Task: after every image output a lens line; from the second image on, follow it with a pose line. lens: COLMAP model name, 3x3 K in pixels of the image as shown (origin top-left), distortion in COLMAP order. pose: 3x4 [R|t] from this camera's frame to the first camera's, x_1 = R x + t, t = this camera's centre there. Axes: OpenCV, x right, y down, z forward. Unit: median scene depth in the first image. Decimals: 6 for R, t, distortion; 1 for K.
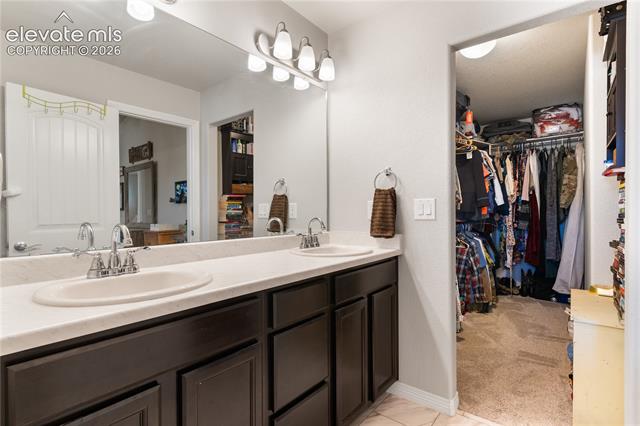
lens RADIAL K [[315.9, 0, 315.5], [0, 315.9, 215.2], [0, 0, 1]] dist [0.000589, 0.001543]
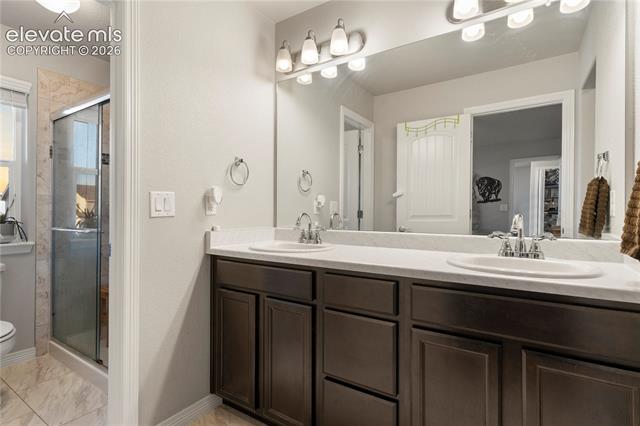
lens RADIAL K [[315.9, 0, 315.5], [0, 315.9, 215.2], [0, 0, 1]] dist [0.000589, 0.001543]
pose [[0.102893, 0.026588, -0.994337, 0.485290], [0.003115, 0.999629, 0.027051, -0.008067], [0.994688, -0.005881, 0.102772, 0.368476]]
